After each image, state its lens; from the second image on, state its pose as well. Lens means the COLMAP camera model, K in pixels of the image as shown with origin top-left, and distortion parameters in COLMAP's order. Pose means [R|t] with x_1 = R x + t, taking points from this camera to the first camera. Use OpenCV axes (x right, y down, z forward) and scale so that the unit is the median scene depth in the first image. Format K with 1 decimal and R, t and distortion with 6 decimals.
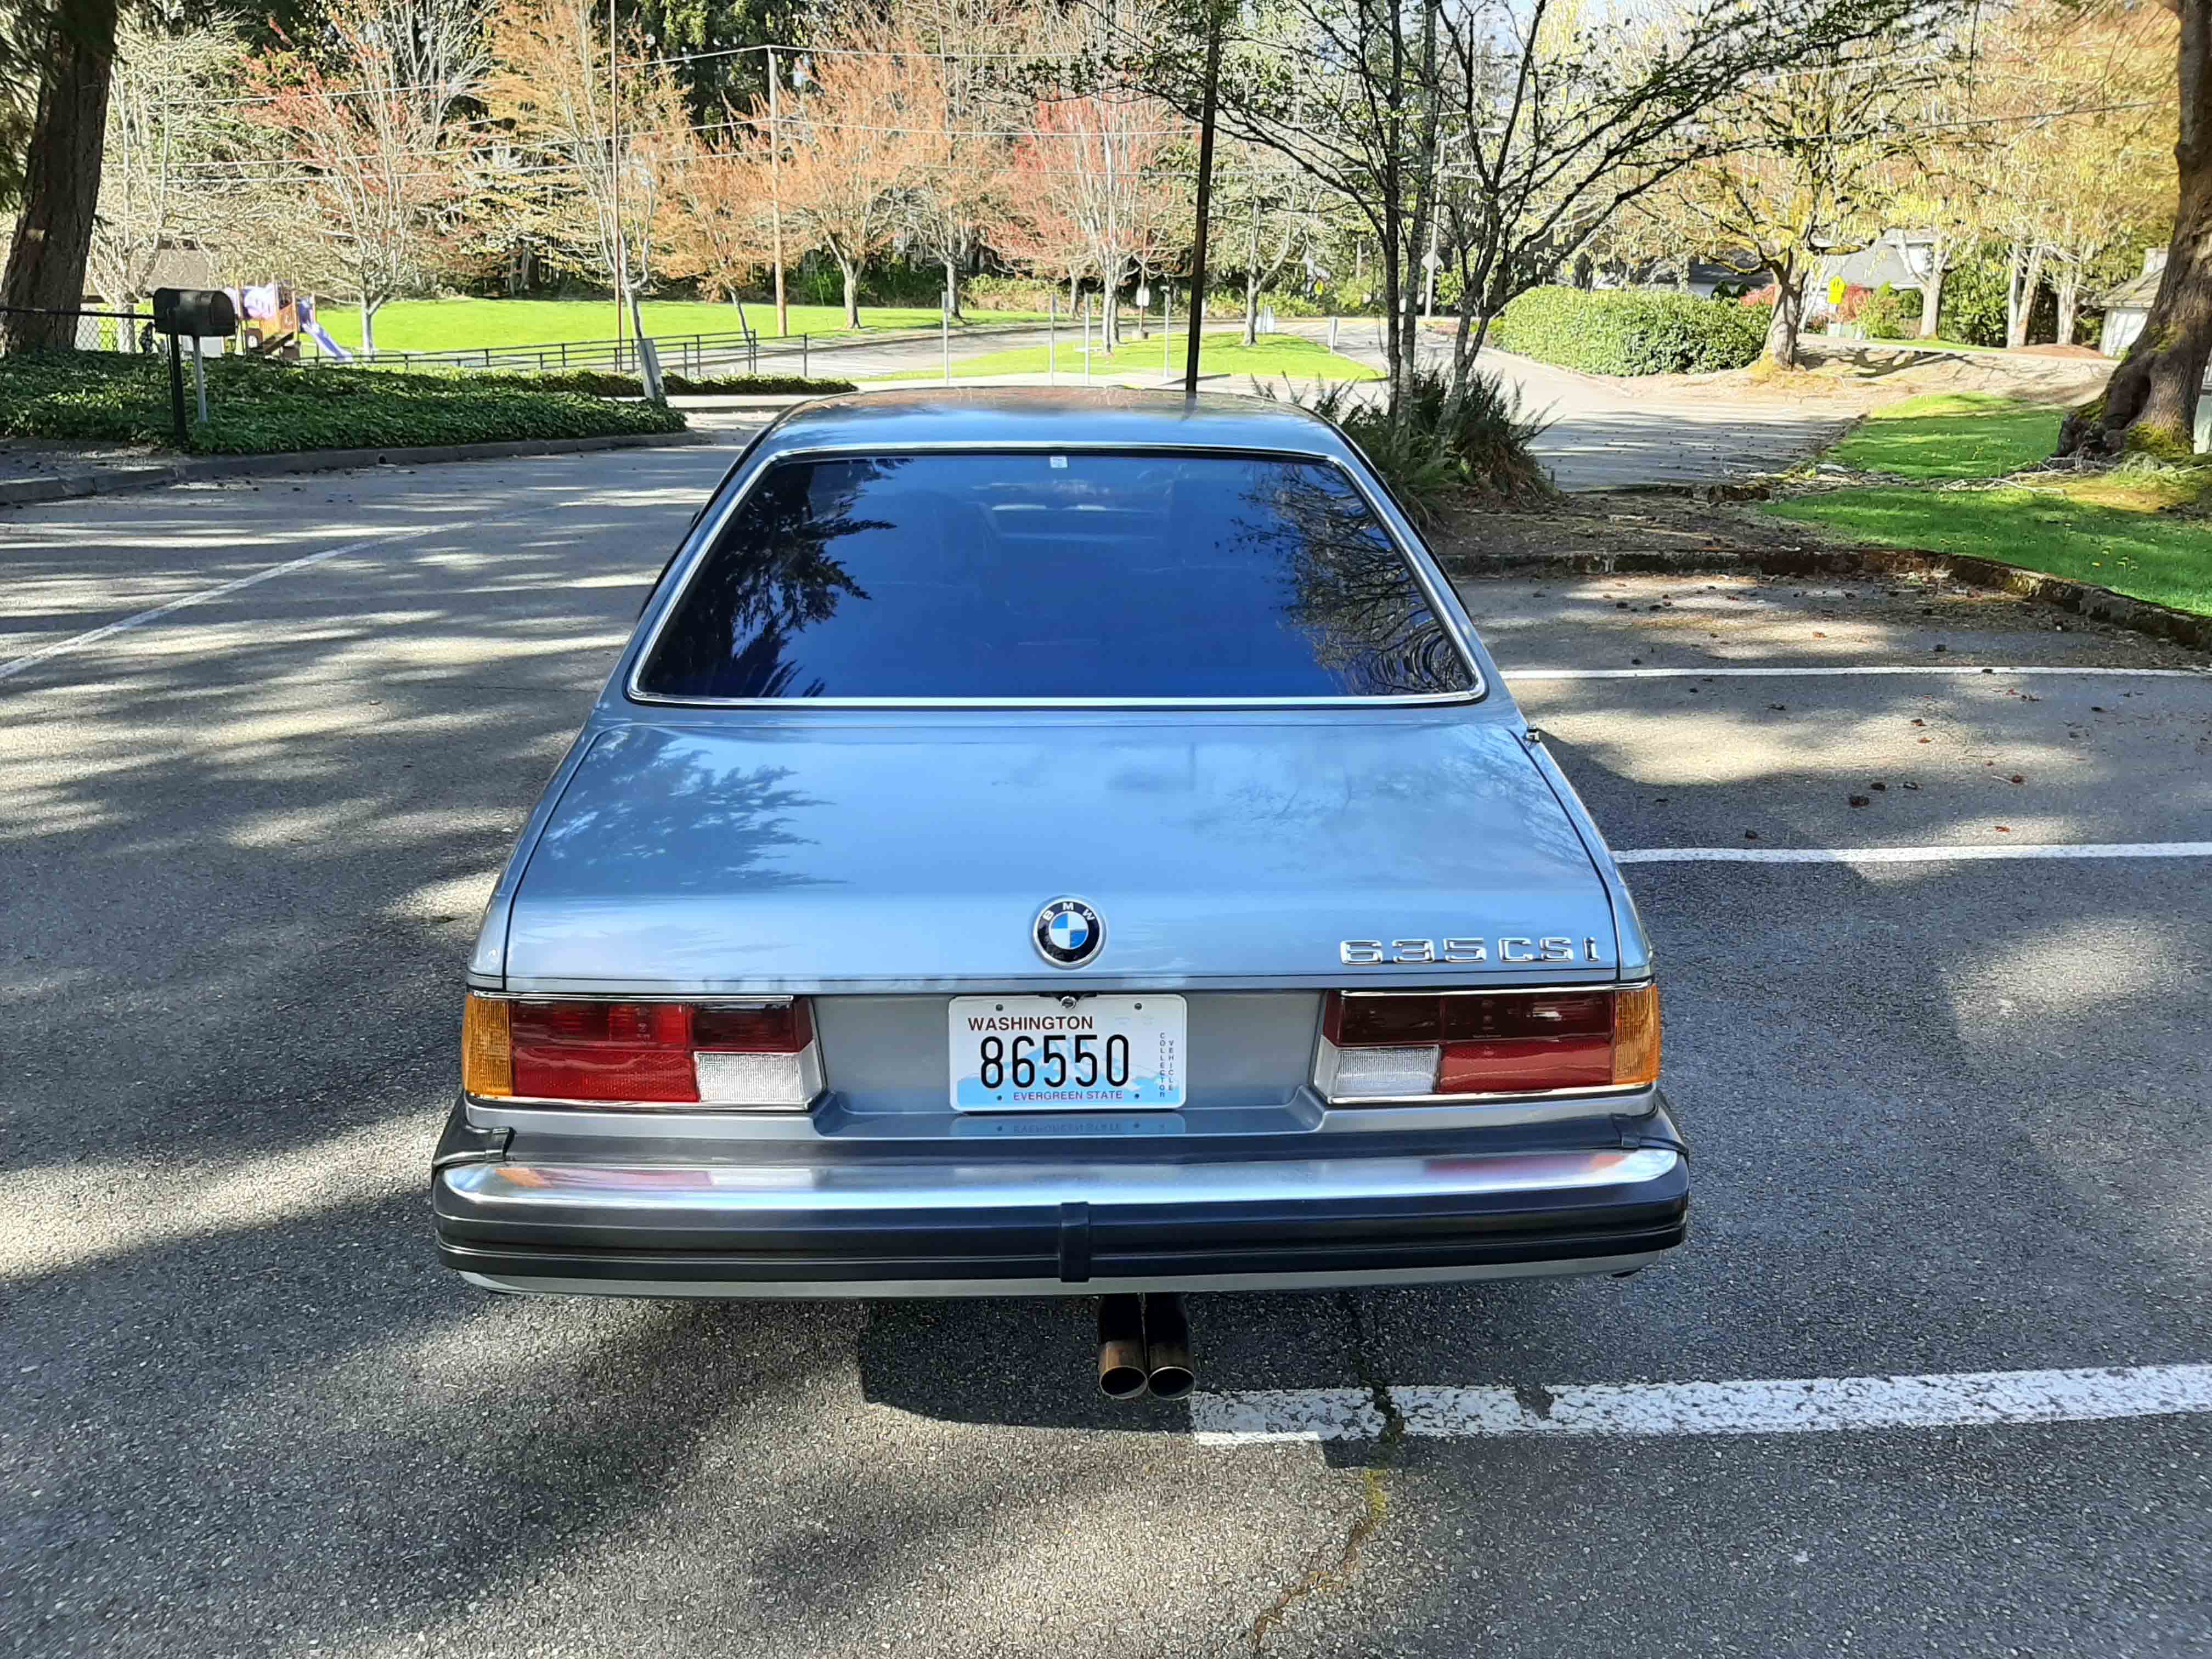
lens RADIAL K [[1681.9, 0, 1106.0], [0, 1681.9, 829.5], [0, 0, 1]] dist [0.061917, -0.120325]
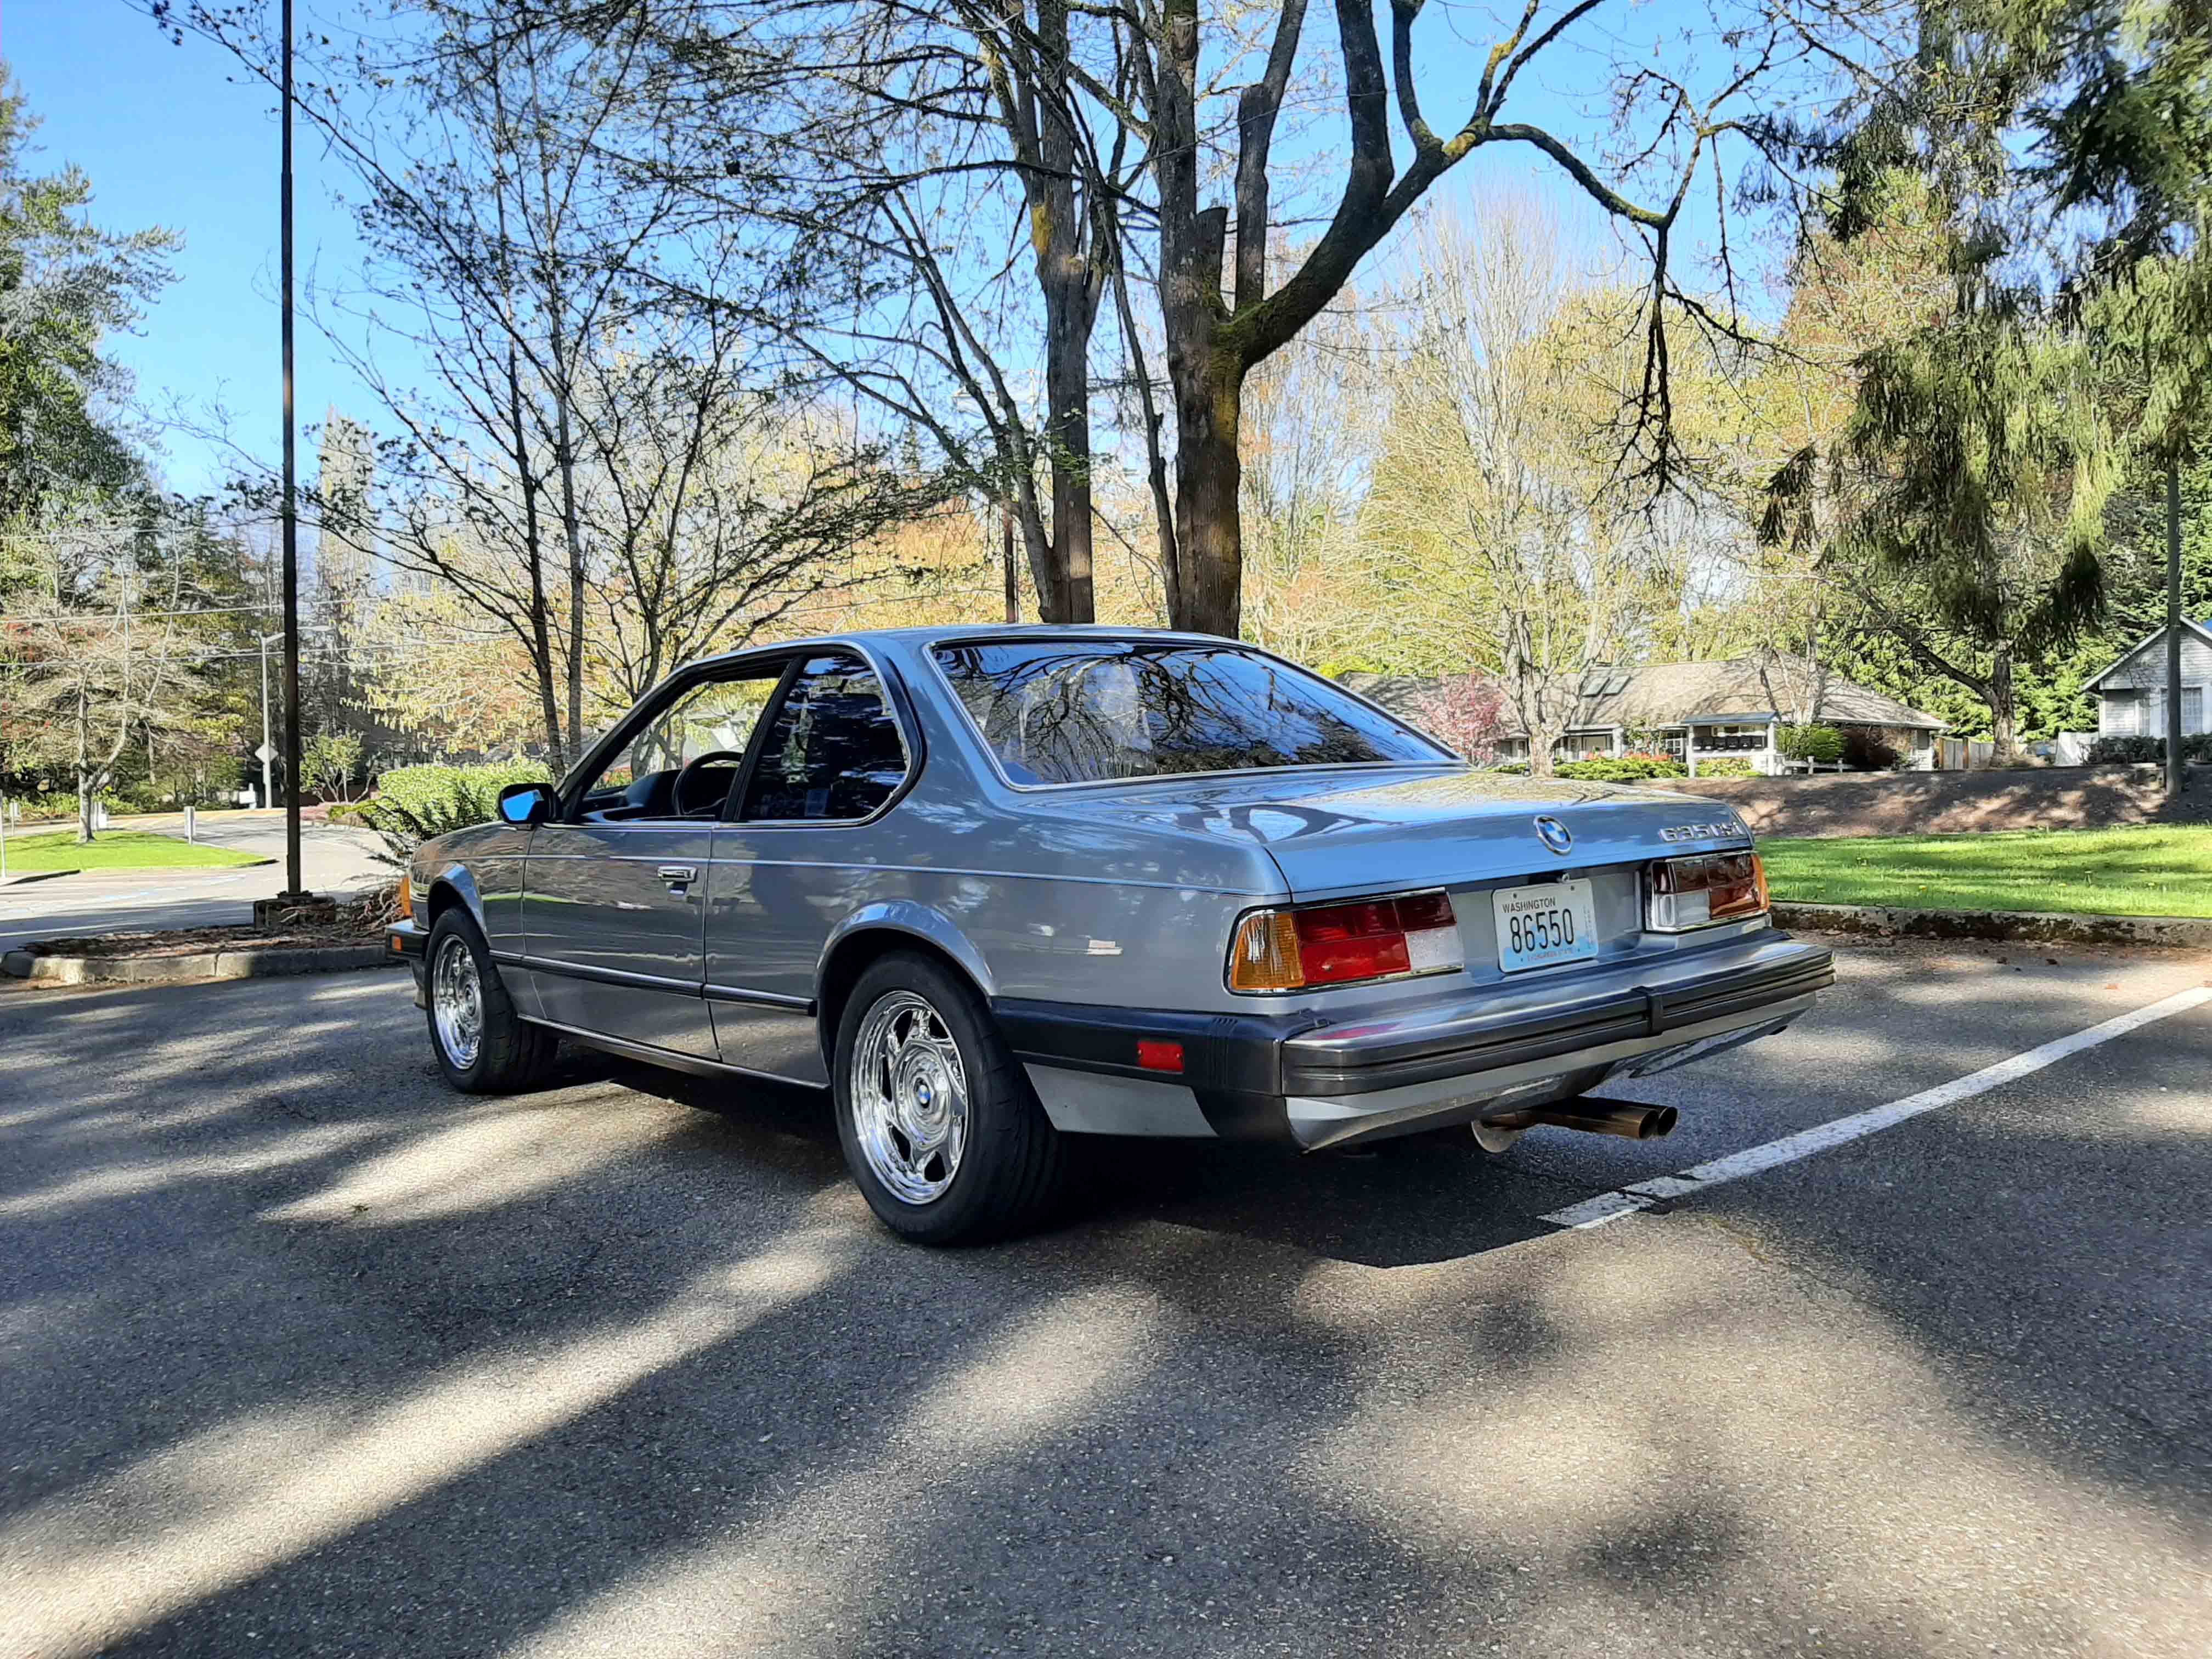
lens RADIAL K [[1686.3, 0, 1082.0], [0, 1686.3, 902.6], [0, 0, 1]] dist [-0.004884, -0.009319]
pose [[0.803433, -0.088398, 0.588797, -1.052211], [0.222841, 0.961686, -0.159693, 0.224434], [-0.552121, 0.259511, 0.792349, 0.043967]]
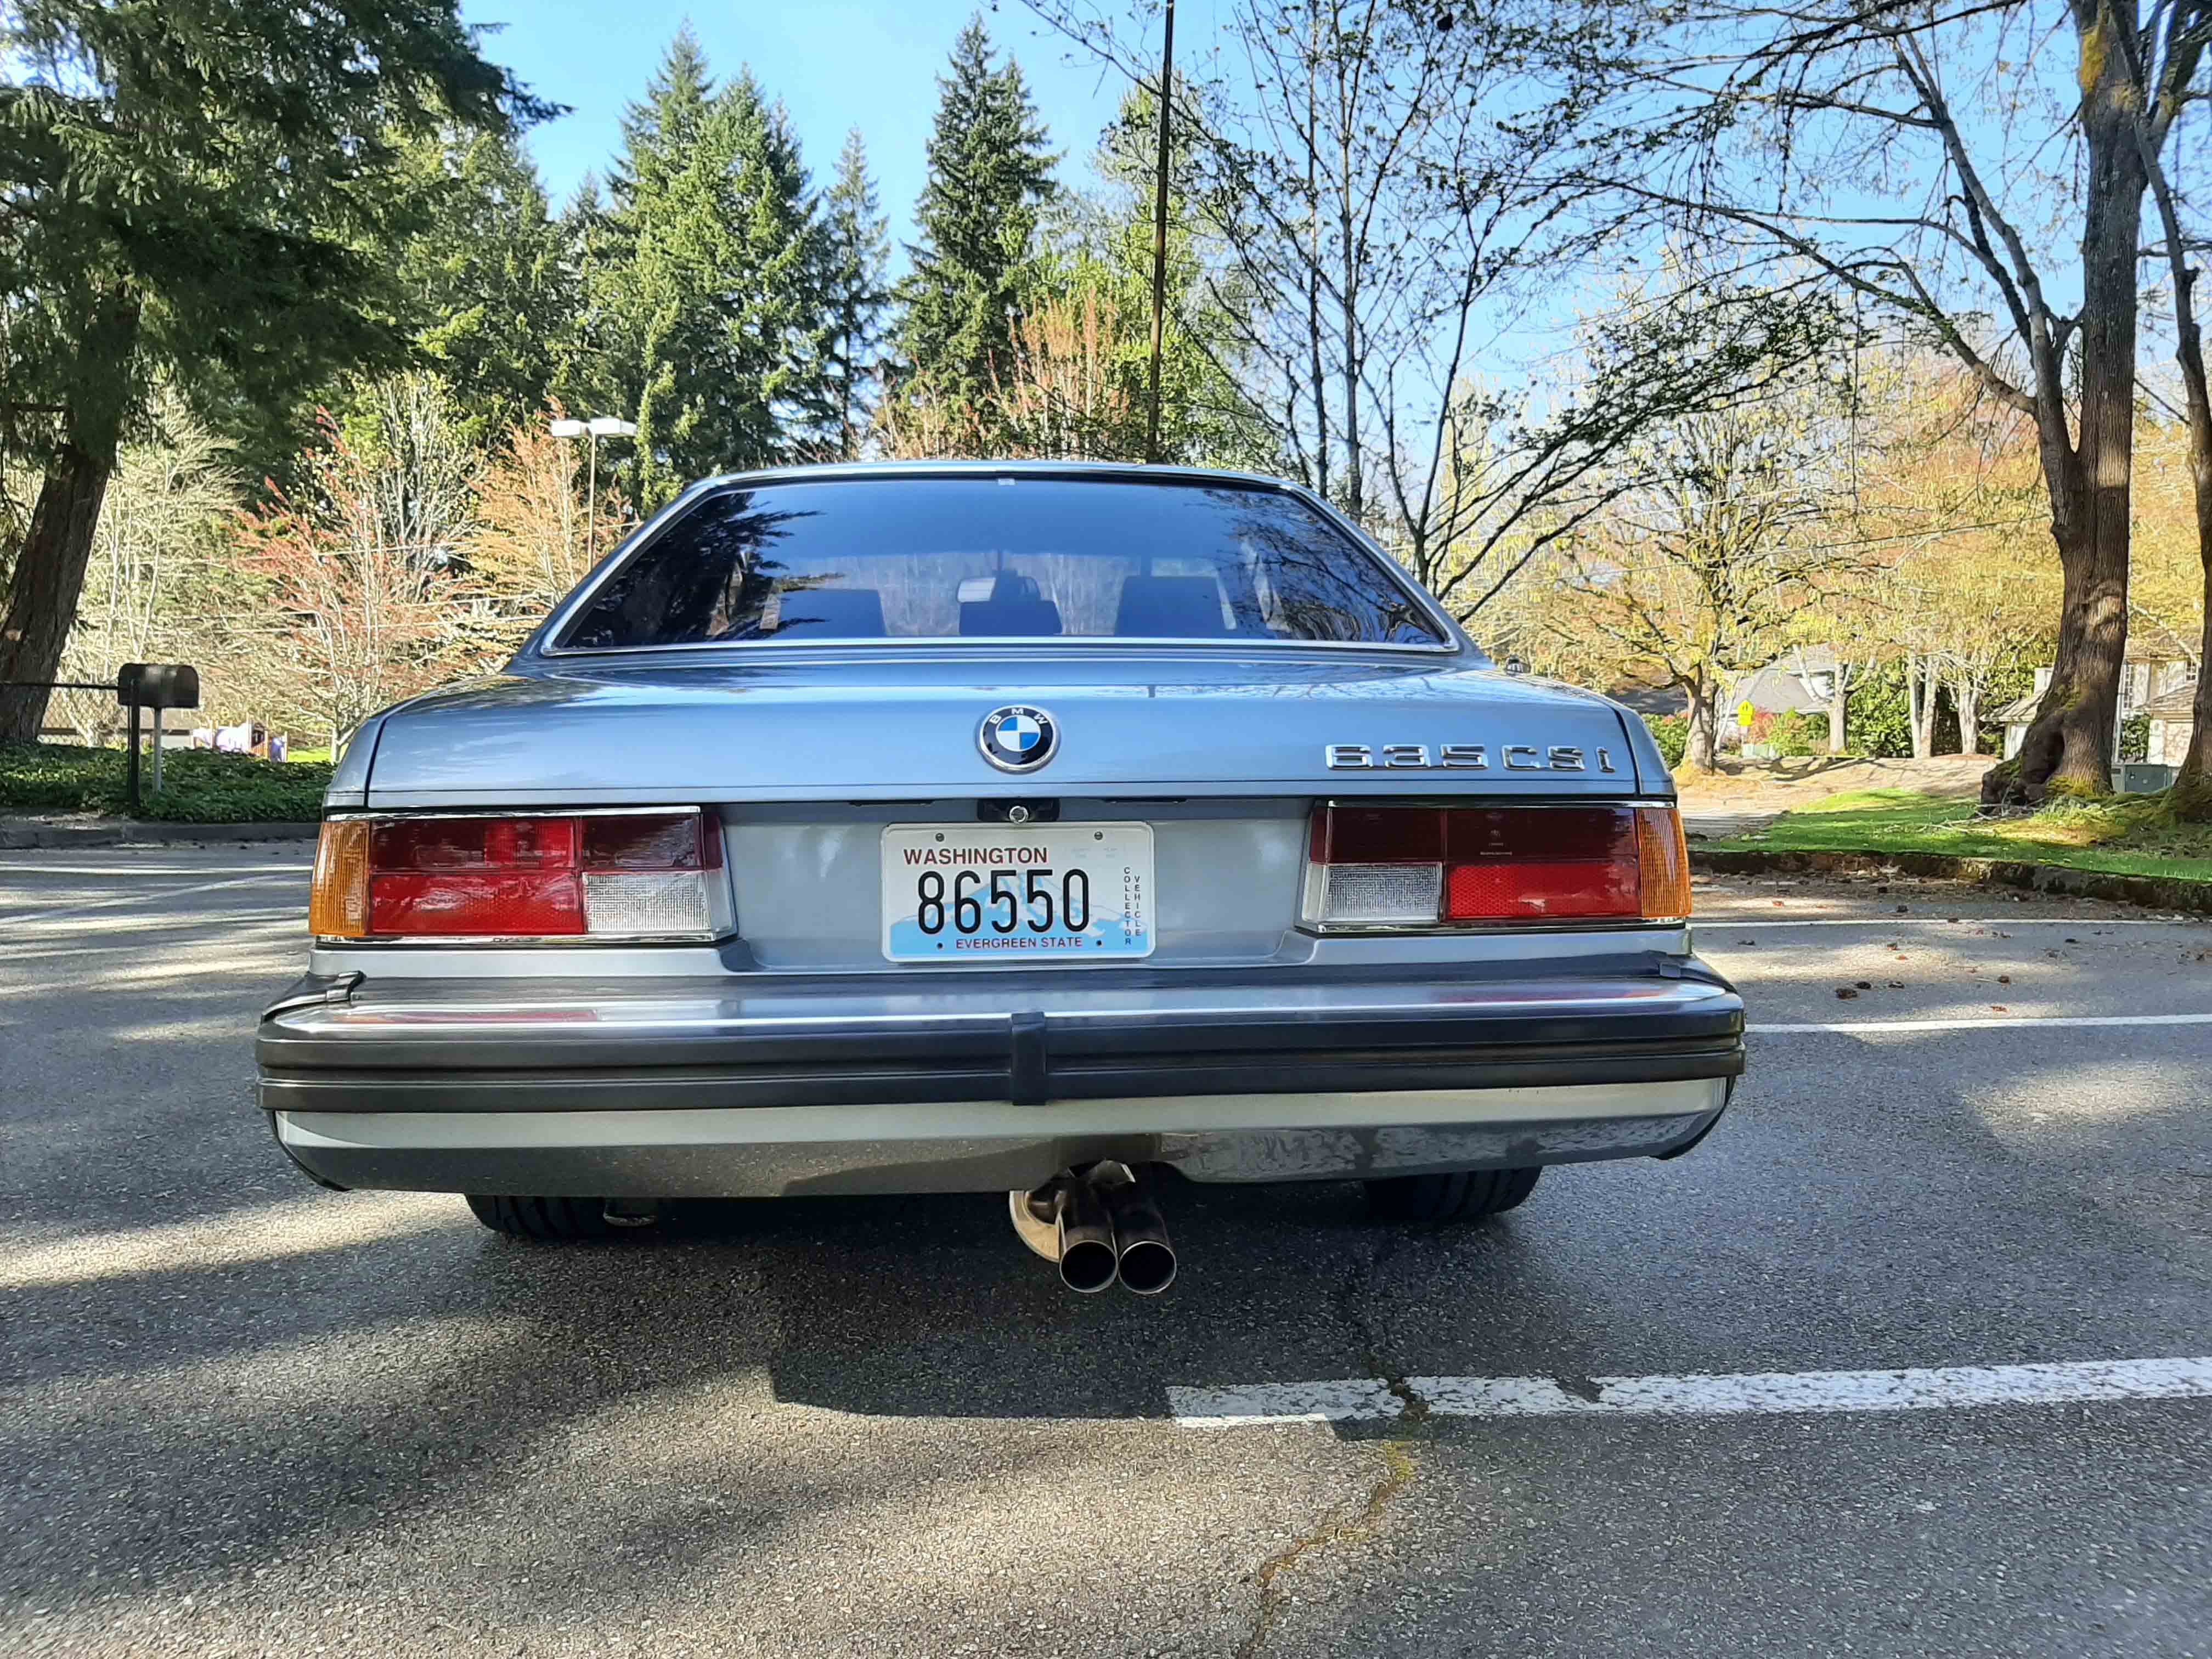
lens RADIAL K [[1685.6, 0, 1102.1], [0, 1685.6, 829.9], [0, 0, 1]] dist [0.060369, -0.118785]
pose [[0.999555, -0.012661, 0.026995, -0.002322], [0.018904, 0.969250, -0.245352, 0.273804], [-0.023059, 0.245753, 0.969058, 0.126307]]
